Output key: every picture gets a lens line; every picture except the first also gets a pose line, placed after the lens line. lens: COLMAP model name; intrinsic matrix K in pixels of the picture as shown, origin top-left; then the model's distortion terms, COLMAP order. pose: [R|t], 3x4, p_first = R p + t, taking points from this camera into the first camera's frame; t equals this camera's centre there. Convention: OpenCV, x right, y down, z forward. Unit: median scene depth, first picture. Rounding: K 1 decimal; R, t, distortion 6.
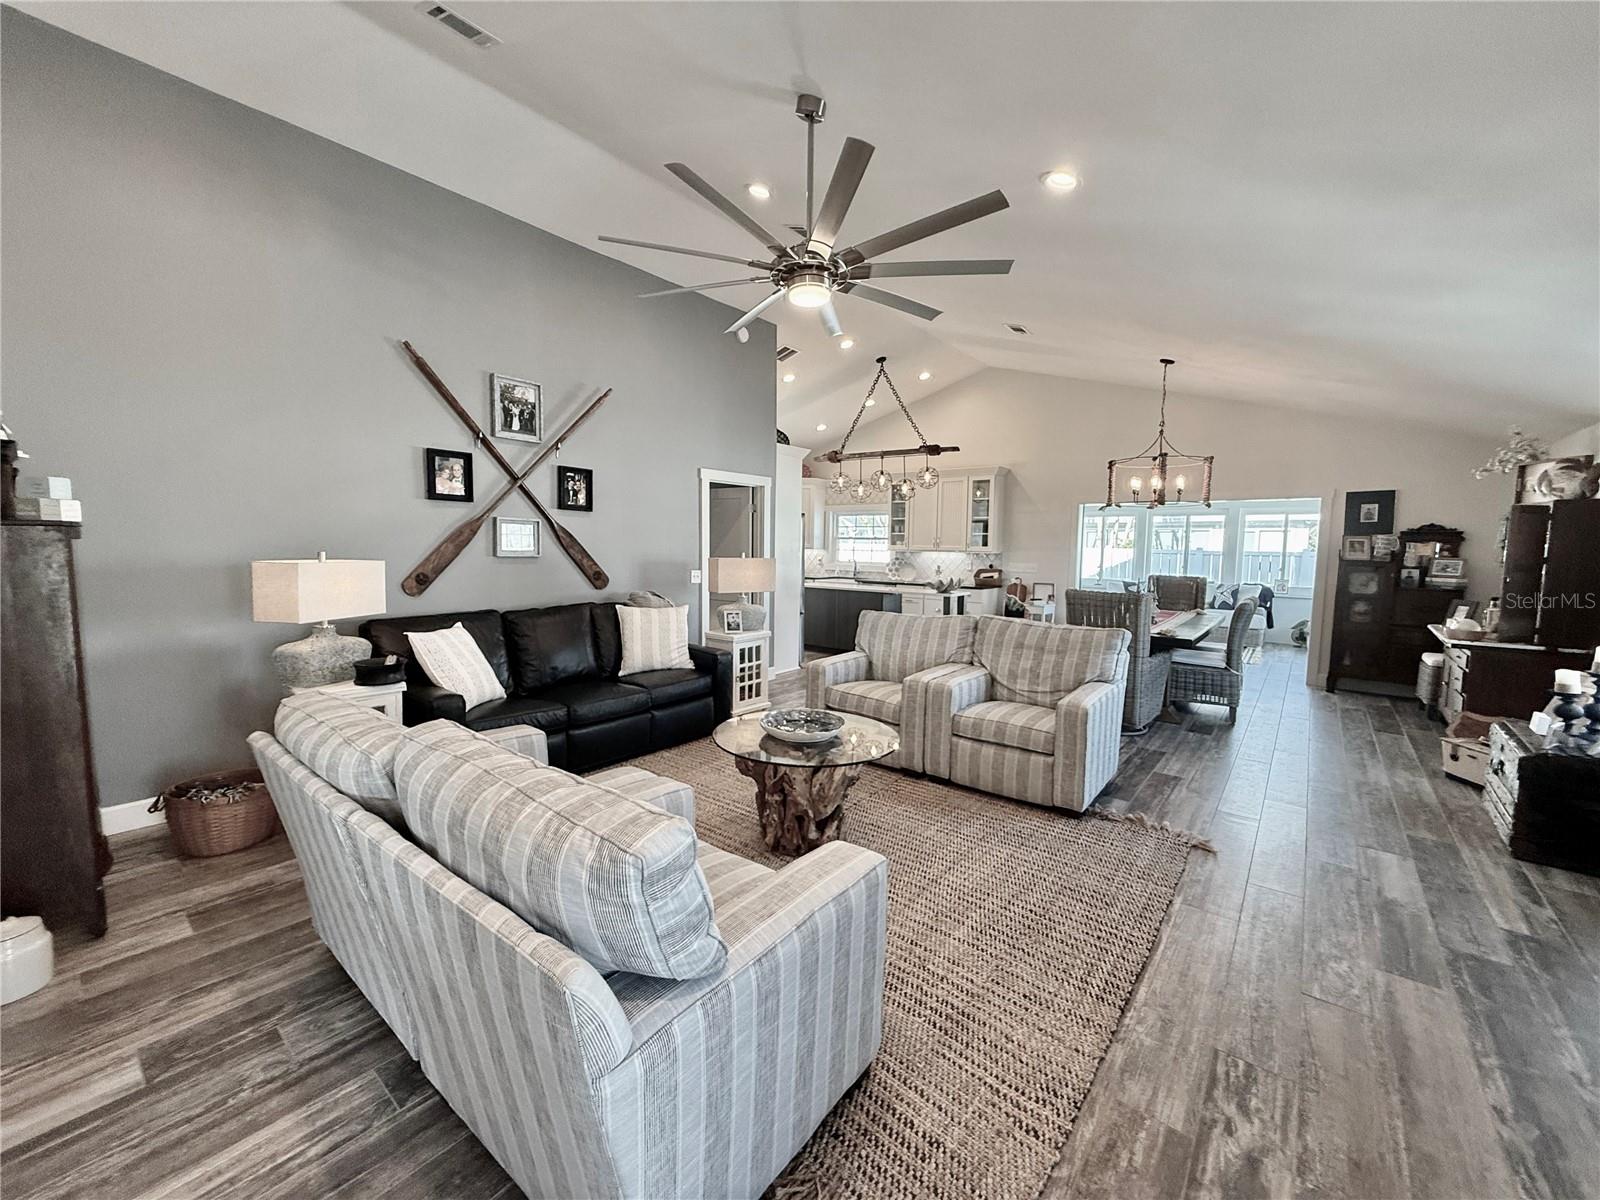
lens RADIAL K [[635.7, 0, 801.6], [0, 635.7, 598.2], [0, 0, 1]] dist [-0.001192, -0.000115]
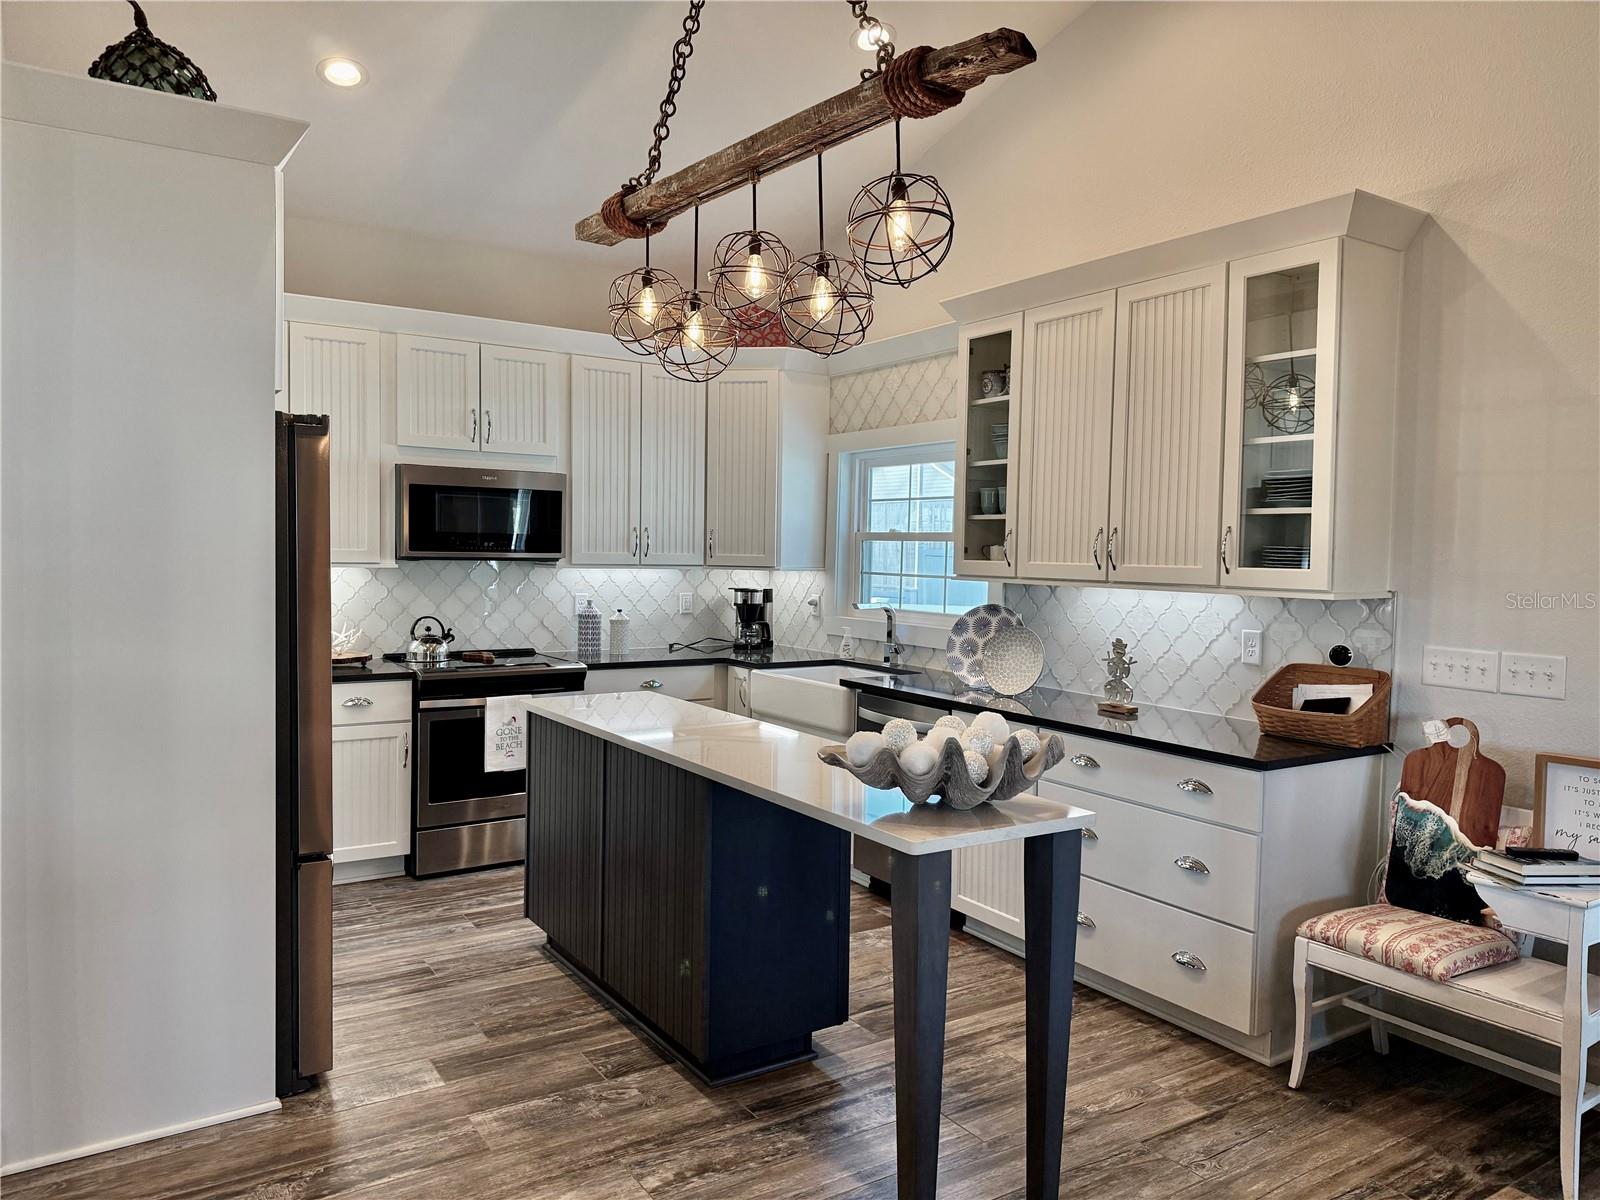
lens RADIAL K [[1112.6, 0, 800.0], [0, 1112.6, 600.0], [0, 0, 1]] dist [0.105261, -0.134290]
pose [[0.950328, 0.019085, -0.310664, 0.445286], [-0.032956, 0.998677, -0.039463, -0.087719], [0.309500, 0.047741, 0.949700, 1.032192]]
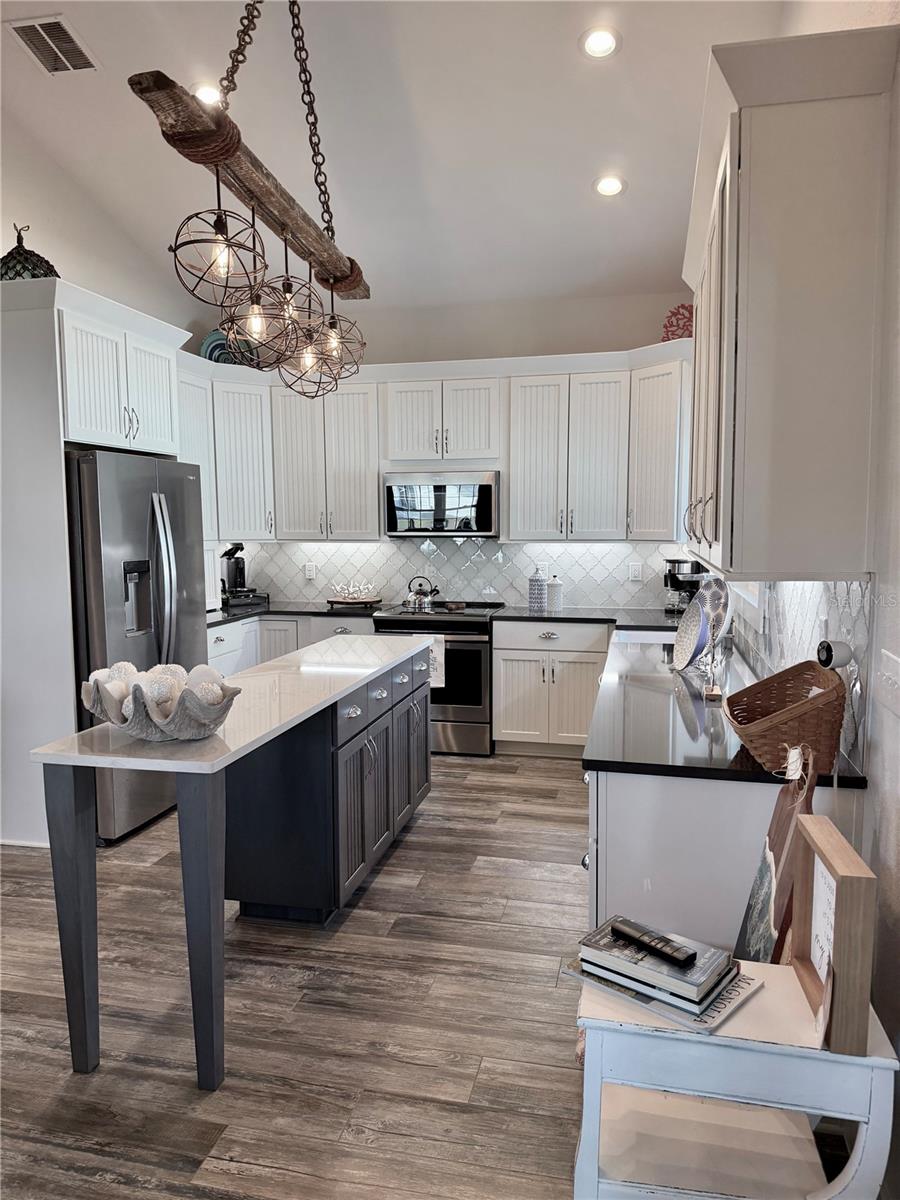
lens RADIAL K [[834.5, 0, 457.5], [0, 834.5, 606.5], [0, 0, 1]] dist [0.105261, -0.134290]
pose [[0.440394, 0.076316, -0.894555, 0.853030], [-0.068963, 0.996312, 0.051046, -0.125360], [0.895152, 0.039211, 0.444033, 1.488971]]
